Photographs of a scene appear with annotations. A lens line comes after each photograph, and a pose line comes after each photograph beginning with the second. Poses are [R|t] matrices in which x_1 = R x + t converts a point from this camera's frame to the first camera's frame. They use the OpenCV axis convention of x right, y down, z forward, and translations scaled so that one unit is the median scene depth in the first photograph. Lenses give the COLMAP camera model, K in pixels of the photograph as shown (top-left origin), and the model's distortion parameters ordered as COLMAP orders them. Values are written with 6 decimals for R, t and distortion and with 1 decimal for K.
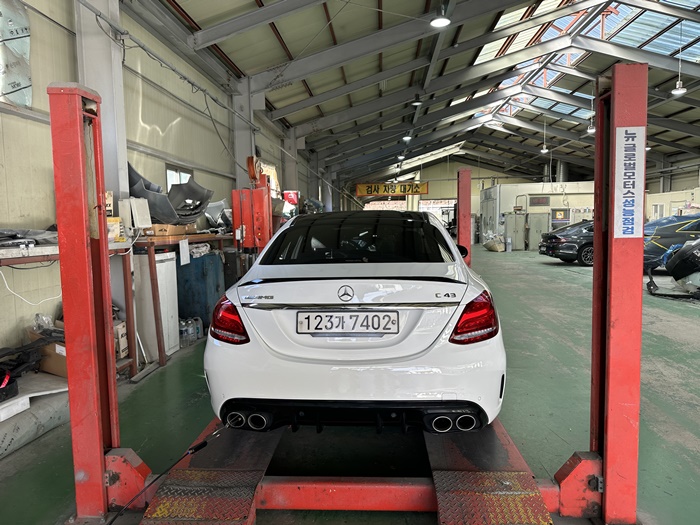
lens RADIAL K [[494.6, 0, 350.0], [0, 494.6, 266.8], [0, 0, 1]] dist [0.039294, -0.044522]
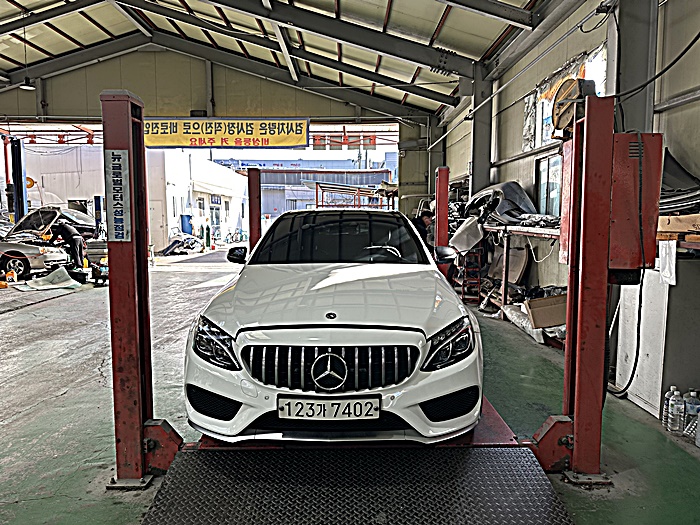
lens RADIAL K [[494.6, 0, 349.9], [0, 494.6, 262.7], [0, 0, 1]] dist [0.039294, -0.044522]
pose [[0.998166, 0.021568, 0.056572, 0.507797], [-0.021696, 0.999763, 0.001648, -0.010160], [-0.056523, -0.002872, 0.998397, -0.112391]]
